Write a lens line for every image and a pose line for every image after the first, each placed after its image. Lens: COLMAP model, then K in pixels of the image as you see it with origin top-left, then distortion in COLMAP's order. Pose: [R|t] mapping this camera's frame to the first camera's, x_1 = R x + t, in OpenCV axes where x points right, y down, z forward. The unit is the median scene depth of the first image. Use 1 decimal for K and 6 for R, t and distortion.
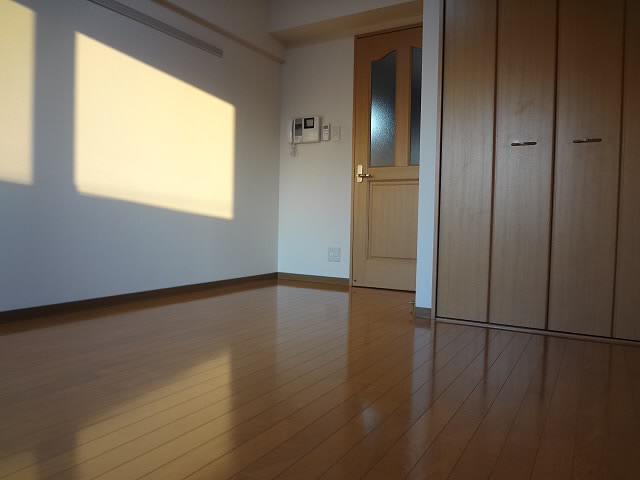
lens RADIAL K [[481.7, 0, 321.4], [0, 481.7, 237.3], [0, 0, 1]] dist [-0.029254, 0.017437]
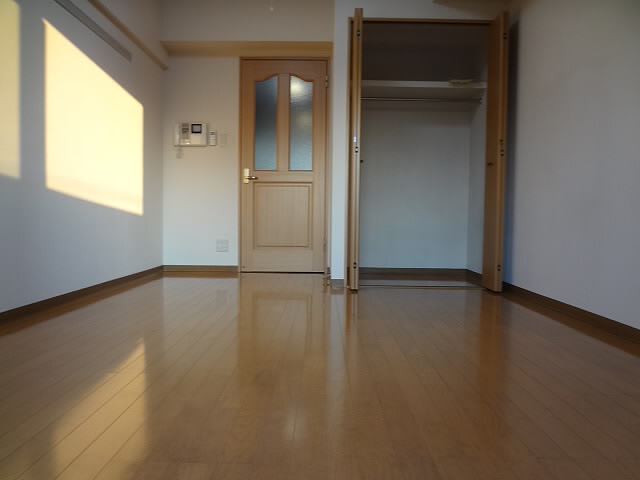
lens RADIAL K [[481.7, 0, 319.1], [0, 481.7, 239.3], [0, 0, 1]] dist [-0.029254, 0.017437]
pose [[0.859123, -0.035437, 0.510541, -0.363207], [0.028284, 0.999363, 0.021771, 0.001975], [-0.510987, -0.004263, 0.859578, -0.099107]]
